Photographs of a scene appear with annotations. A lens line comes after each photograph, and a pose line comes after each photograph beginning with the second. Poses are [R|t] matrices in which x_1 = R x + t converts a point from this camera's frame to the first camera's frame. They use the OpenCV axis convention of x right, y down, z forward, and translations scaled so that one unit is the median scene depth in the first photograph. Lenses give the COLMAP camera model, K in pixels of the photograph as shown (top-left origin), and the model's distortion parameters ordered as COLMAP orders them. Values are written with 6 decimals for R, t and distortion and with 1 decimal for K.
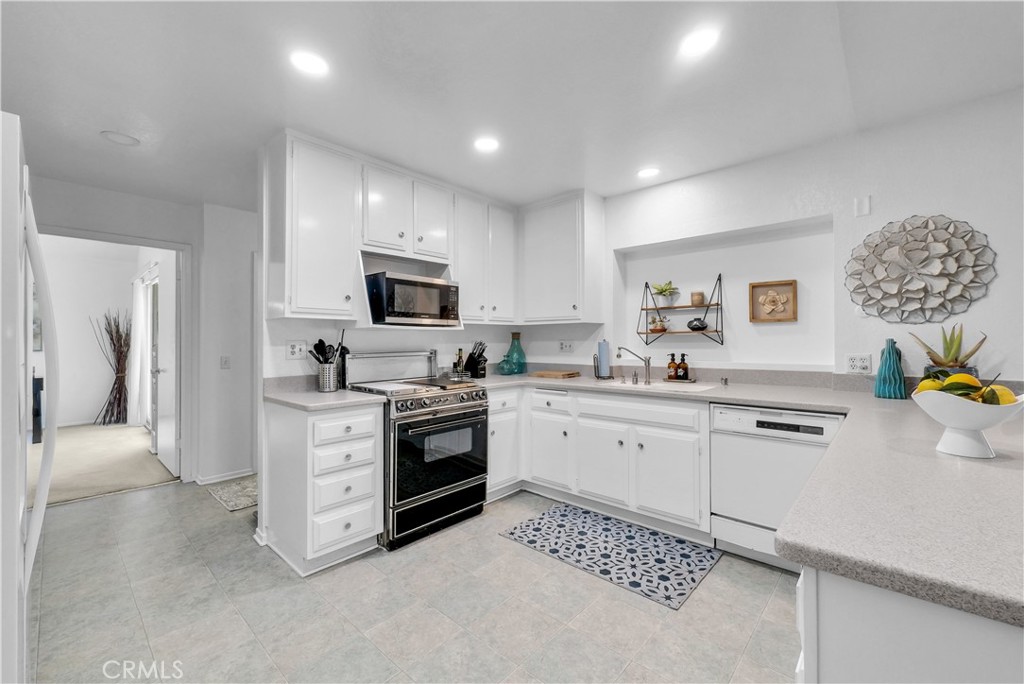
lens RADIAL K [[415.4, 0, 512.0], [0, 415.4, 342.0], [0, 0, 1]] dist [0.002097, 0.000045]
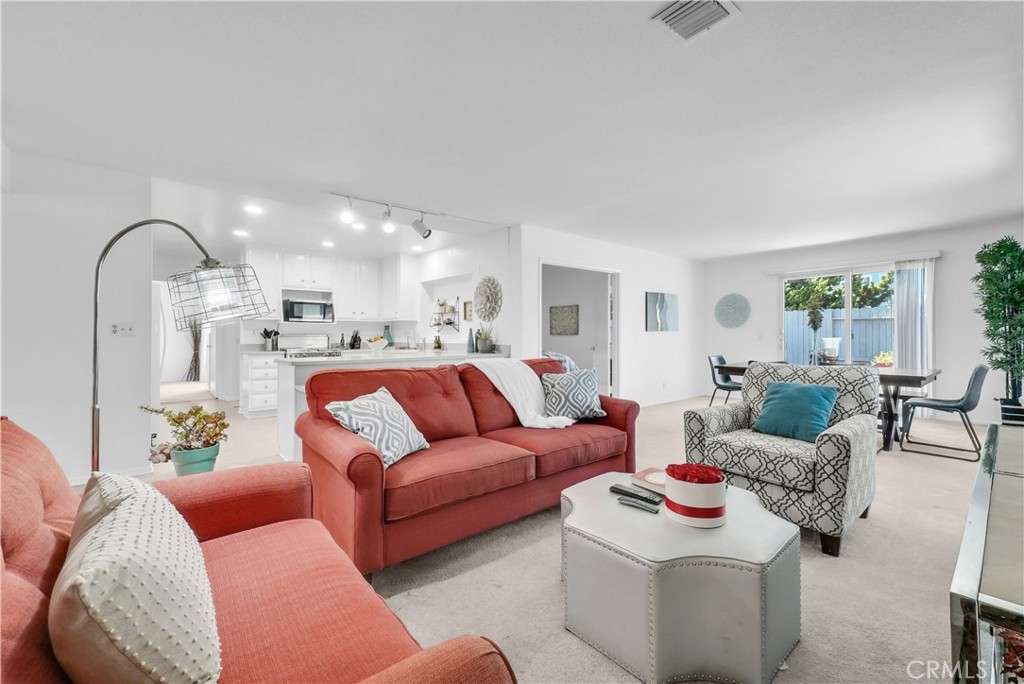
lens RADIAL K [[415.4, 0, 512.0], [0, 415.4, 342.0], [0, 0, 1]] dist [0.002097, 0.000045]
pose [[0.992131, 0.006250, -0.125049, 1.079907], [-0.004618, 0.999900, 0.013337, 0.029909], [0.125120, -0.012654, 0.992061, -1.017911]]
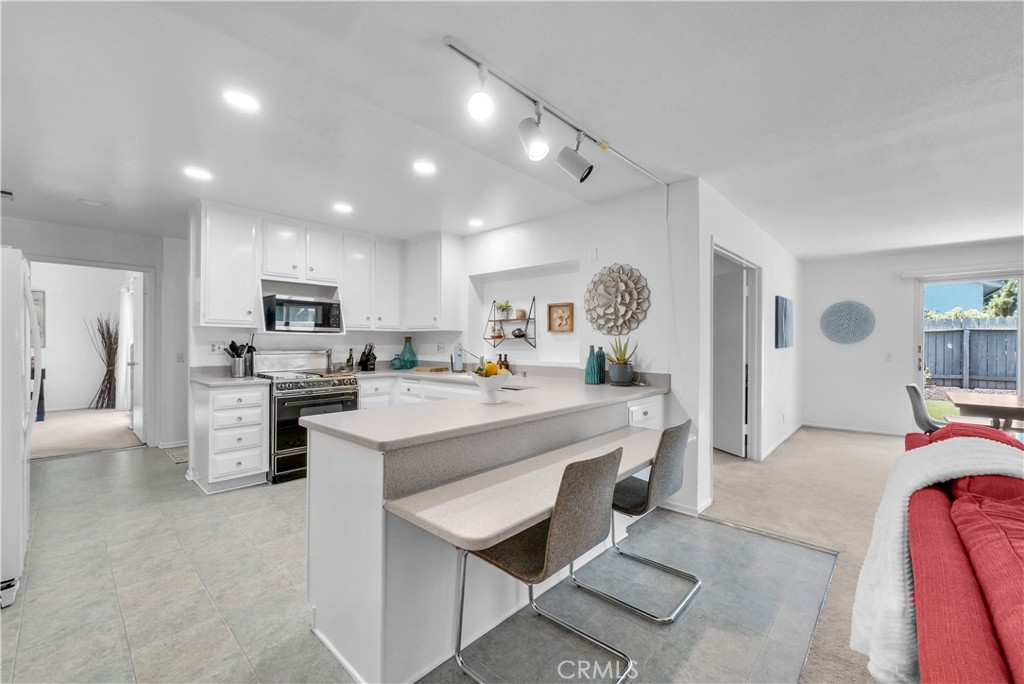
lens RADIAL K [[409.0, 0, 510.2], [0, 409.0, 350.4], [0, 0, 1]] dist [0.000847, 0.000231]
pose [[0.999928, 0.011773, -0.002295, 0.456137], [-0.011736, 0.999812, 0.015435, -0.006096], [0.002476, -0.015407, 0.999878, -0.374610]]
